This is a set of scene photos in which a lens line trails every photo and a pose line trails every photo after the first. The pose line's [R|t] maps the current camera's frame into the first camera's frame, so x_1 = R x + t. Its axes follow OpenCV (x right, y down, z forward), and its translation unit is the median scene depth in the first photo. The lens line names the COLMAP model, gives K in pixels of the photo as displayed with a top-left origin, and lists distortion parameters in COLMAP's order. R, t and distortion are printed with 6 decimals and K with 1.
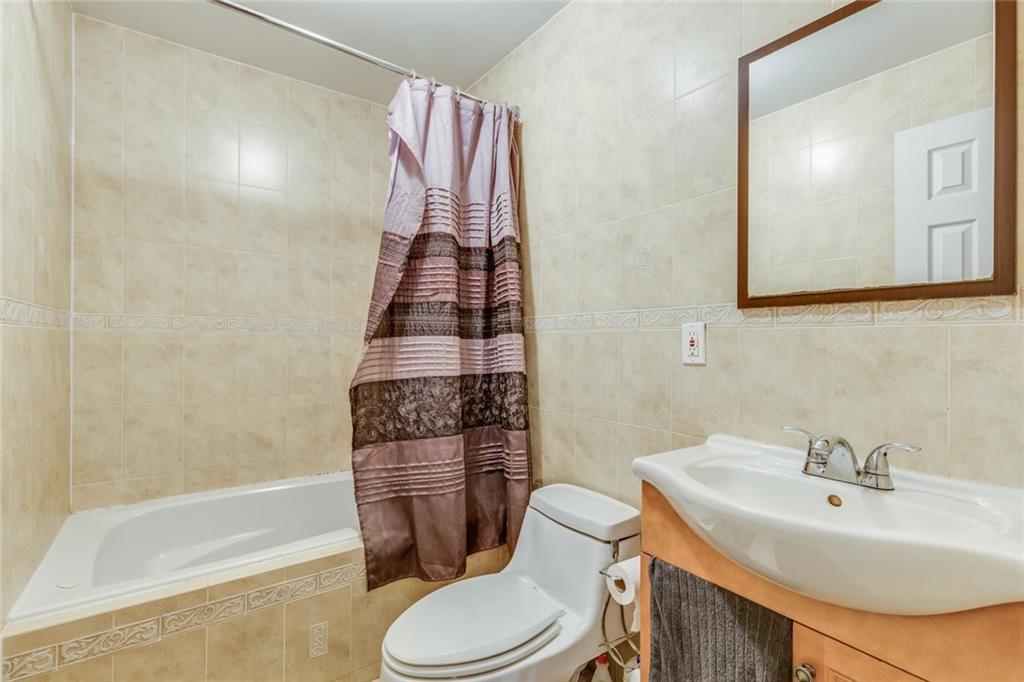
lens RADIAL K [[469.6, 0, 513.0], [0, 469.6, 340.0], [0, 0, 1]] dist [0.001494, 0.000061]
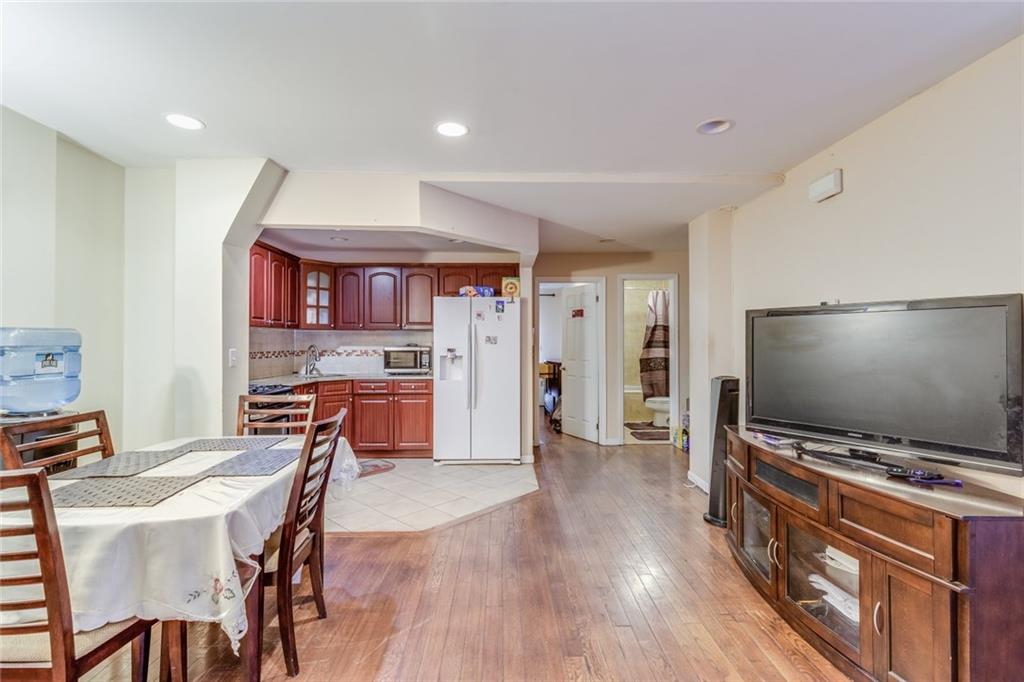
lens RADIAL K [[469.6, 0, 514.5], [0, 469.6, 341.8], [0, 0, 1]] dist [0.001494, 0.000061]
pose [[0.833549, -0.009386, -0.552366, 1.173723], [0.008335, 0.999956, -0.004414, -0.061215], [0.552383, -0.000925, 0.833590, -3.513585]]
